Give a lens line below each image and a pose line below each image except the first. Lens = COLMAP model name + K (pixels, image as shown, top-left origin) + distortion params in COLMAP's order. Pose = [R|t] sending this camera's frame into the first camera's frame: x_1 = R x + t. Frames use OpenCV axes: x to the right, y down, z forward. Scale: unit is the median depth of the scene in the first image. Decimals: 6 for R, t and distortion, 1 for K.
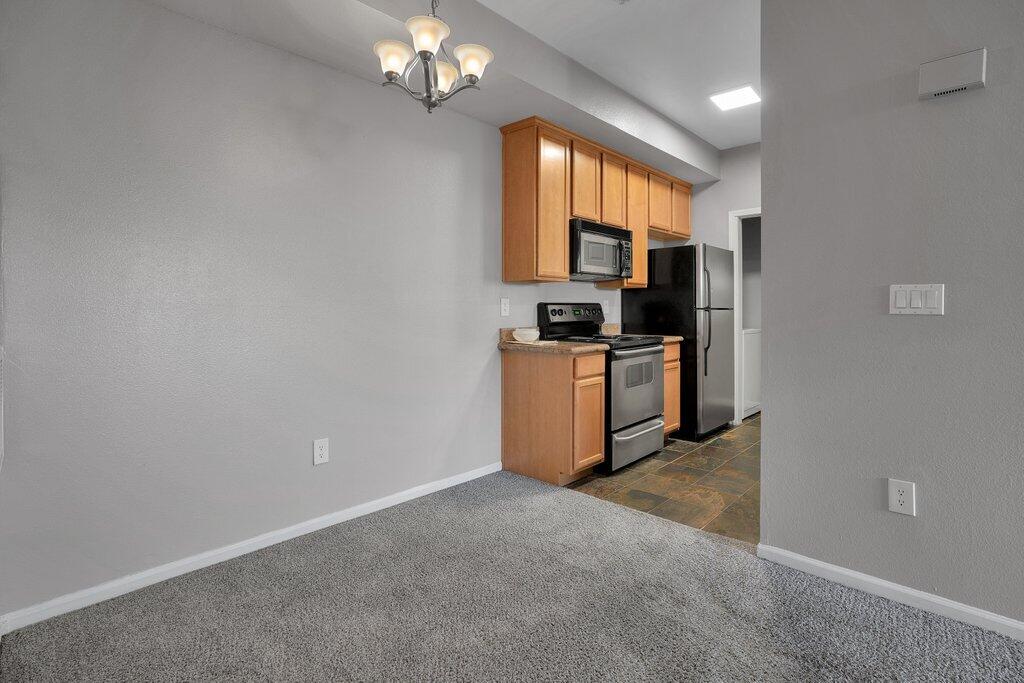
lens RADIAL K [[492.0, 0, 508.7], [0, 492.0, 330.3], [0, 0, 1]] dist [-0.071073, 0.018968]
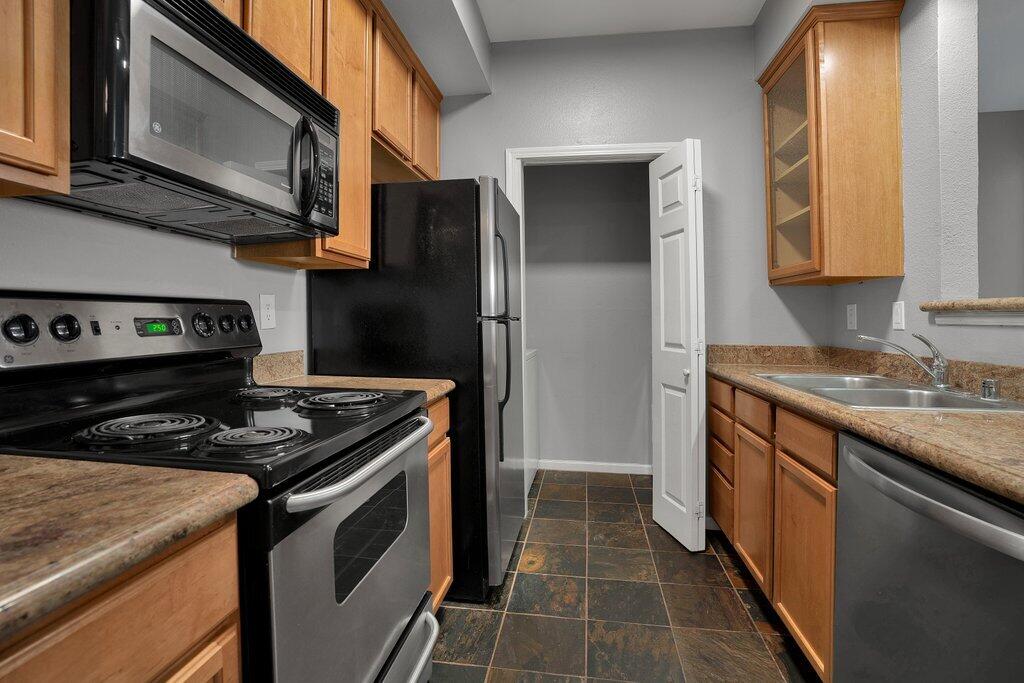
lens RADIAL K [[492.0, 0, 508.7], [0, 492.0, 330.3], [0, 0, 1]] dist [-0.071073, 0.018968]
pose [[0.813111, -0.005255, 0.582085, 0.138595], [0.016348, 0.999771, -0.013810, -0.025778], [-0.581879, 0.020745, 0.813011, 0.609755]]
